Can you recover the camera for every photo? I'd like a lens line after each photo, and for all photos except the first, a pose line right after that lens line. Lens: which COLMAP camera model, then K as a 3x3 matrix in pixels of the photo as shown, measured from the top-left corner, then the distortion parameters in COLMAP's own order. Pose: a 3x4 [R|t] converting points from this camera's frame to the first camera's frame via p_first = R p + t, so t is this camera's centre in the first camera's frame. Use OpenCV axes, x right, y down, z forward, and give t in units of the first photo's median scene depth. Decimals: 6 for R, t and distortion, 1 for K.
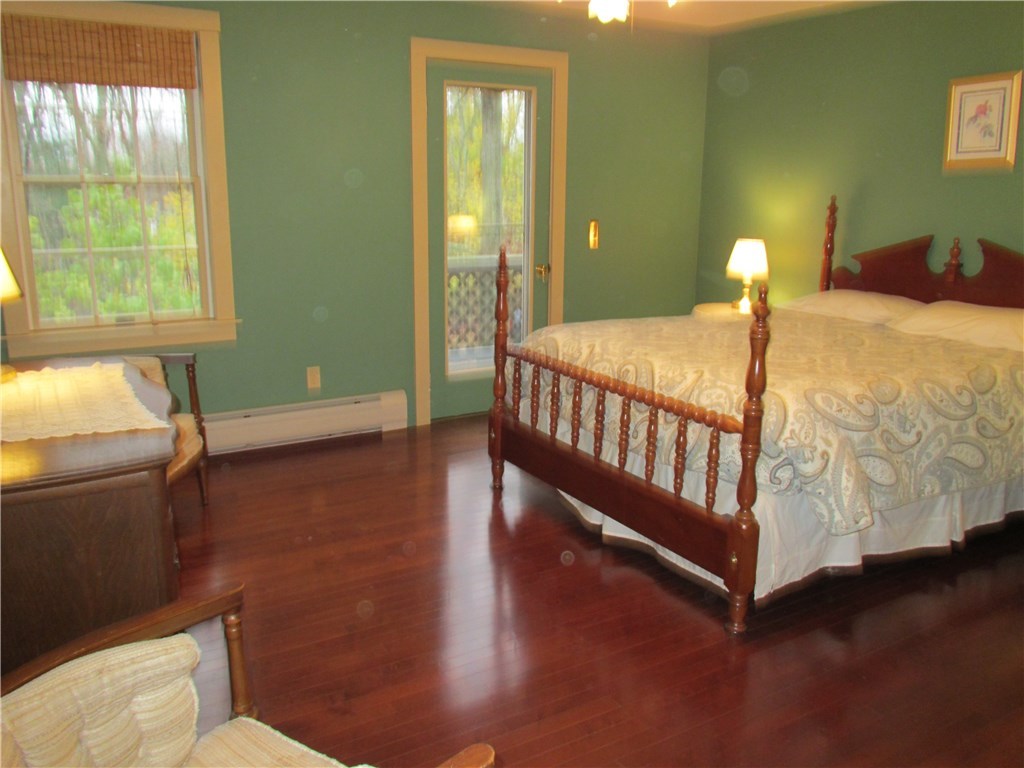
lens RADIAL K [[844.8, 0, 512.0], [0, 844.8, 384.0], [0, 0, 1]] dist [-0.003799, 0.001137]
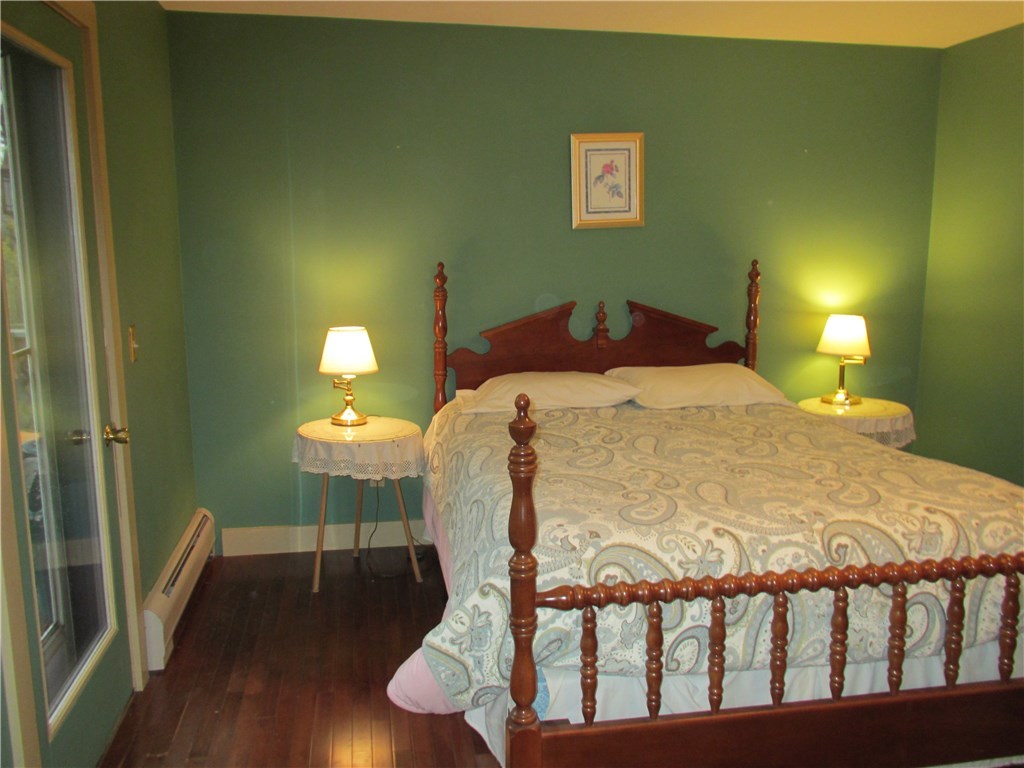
lens RADIAL K [[850.5, 0, 510.3], [0, 850.5, 362.3], [0, 0, 1]] dist [0.002556, 0.000401]
pose [[0.327689, -0.143812, 0.933776, -0.421345], [0.231658, 0.970407, 0.068158, -0.203025], [-0.915945, 0.193982, 0.351307, 0.804138]]
